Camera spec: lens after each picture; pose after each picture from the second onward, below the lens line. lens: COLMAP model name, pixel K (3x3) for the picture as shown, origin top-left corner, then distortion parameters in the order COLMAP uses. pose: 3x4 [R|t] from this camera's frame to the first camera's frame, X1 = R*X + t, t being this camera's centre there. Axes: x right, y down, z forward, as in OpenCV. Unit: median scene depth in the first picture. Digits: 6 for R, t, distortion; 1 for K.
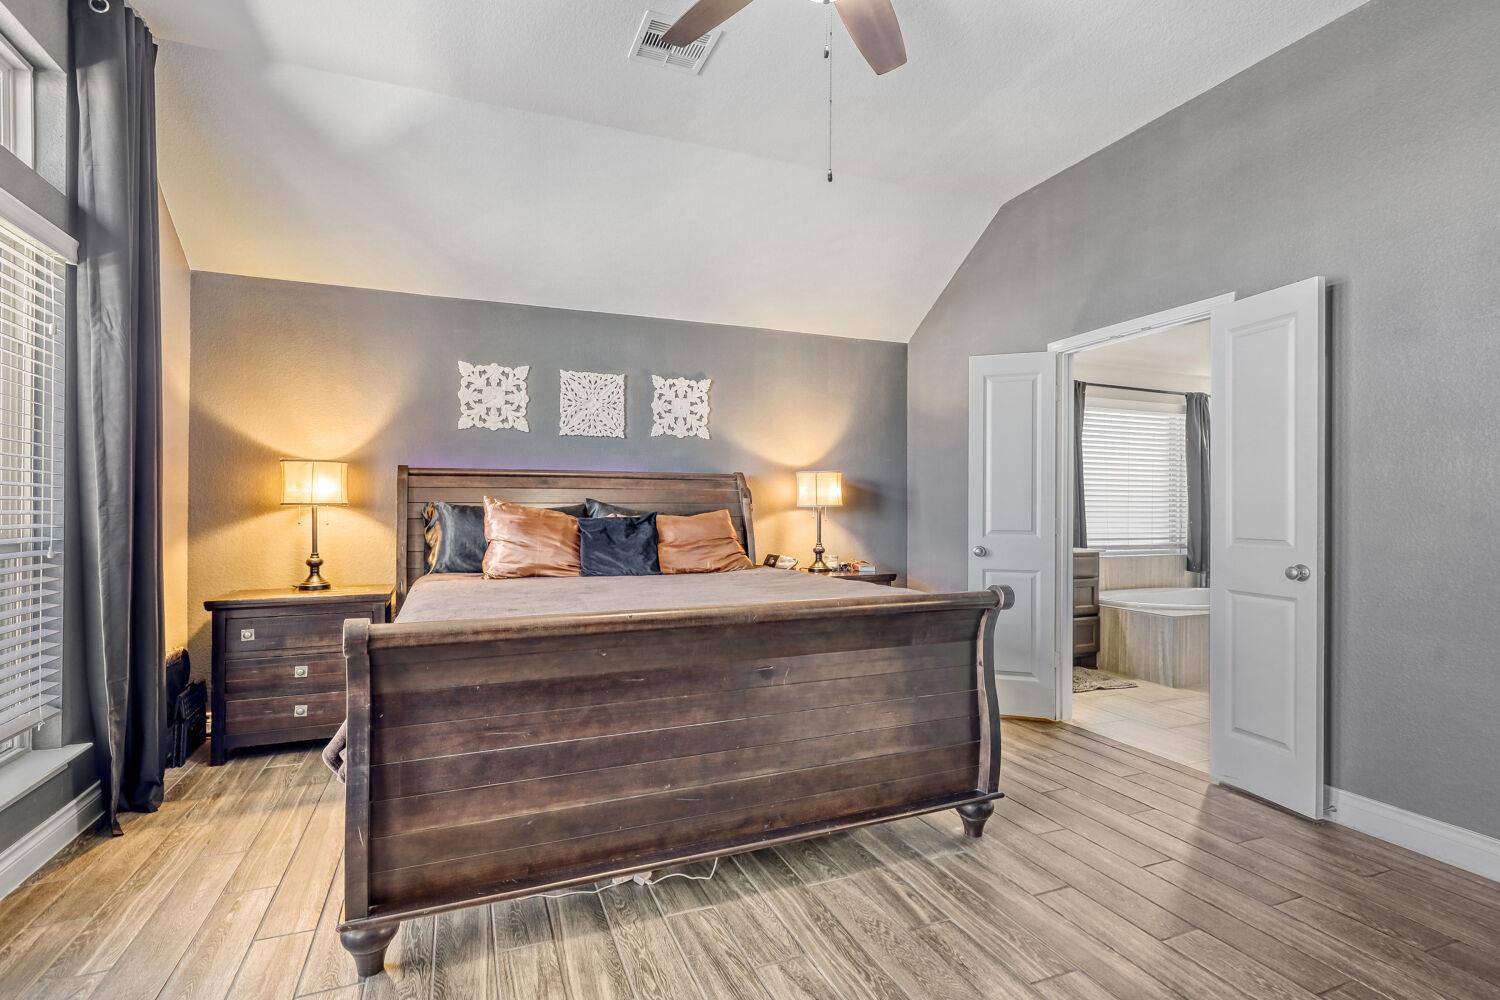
lens RADIAL K [[698.2, 0, 734.4], [0, 698.2, 505.4], [0, 0, 1]] dist [-0.009875, 0.005129]
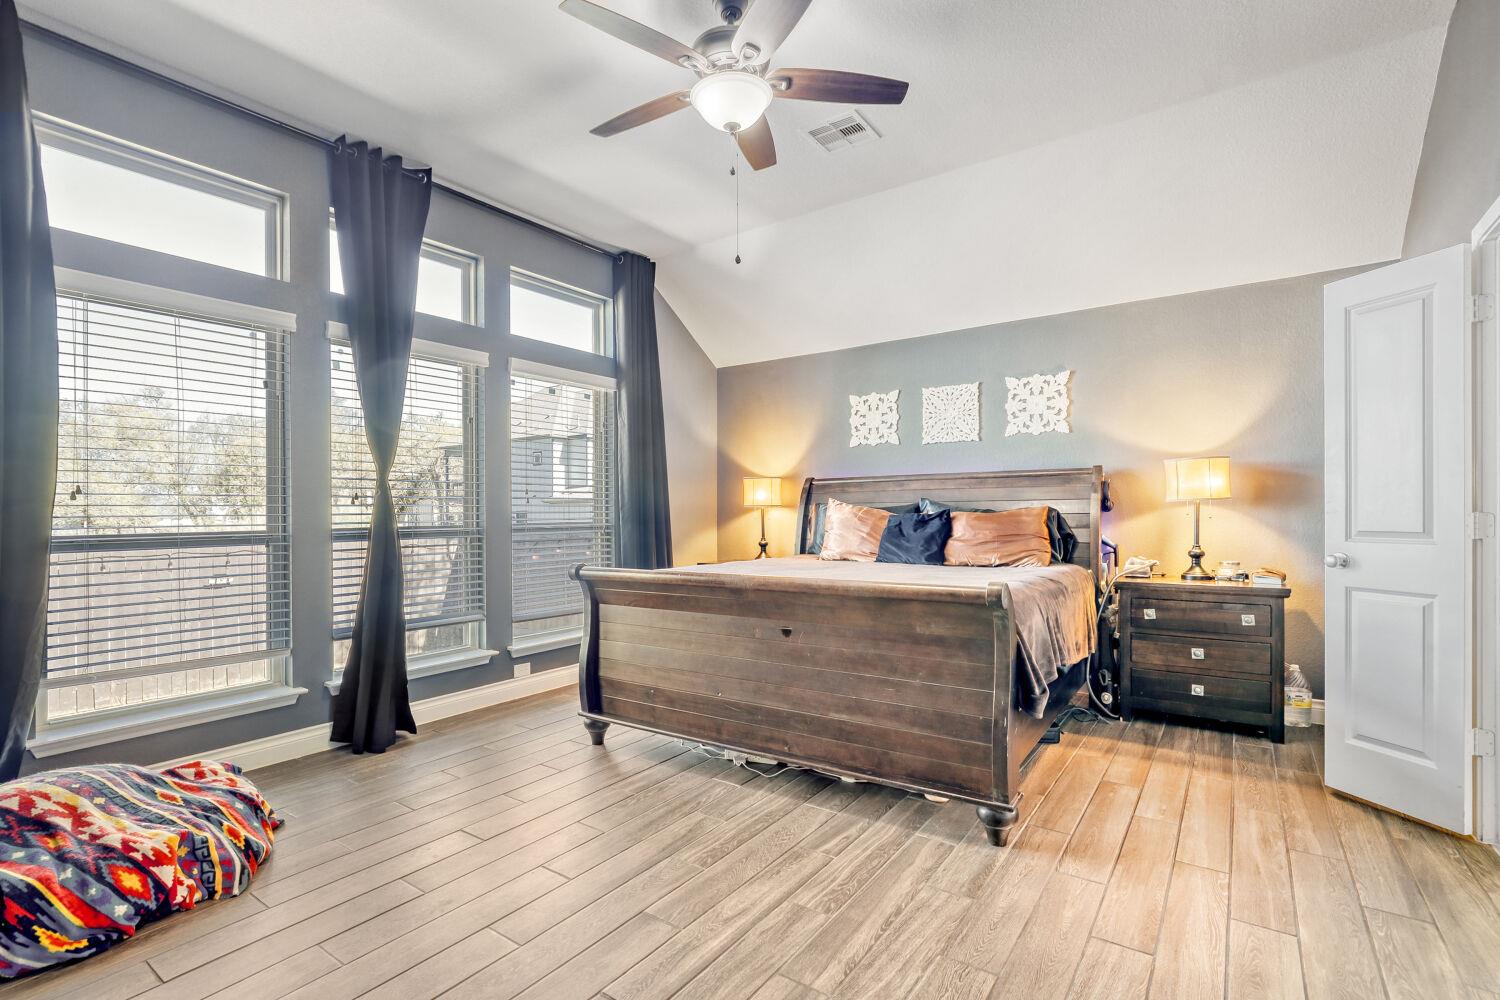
lens RADIAL K [[698.2, 0, 760.7], [0, 698.2, 510.5], [0, 0, 1]] dist [-0.009875, 0.005129]
pose [[0.552799, -0.007430, -0.833281, 0.601712], [0.015341, 0.999882, 0.001262, 0.005284], [0.833173, -0.013481, 0.552848, 0.129025]]
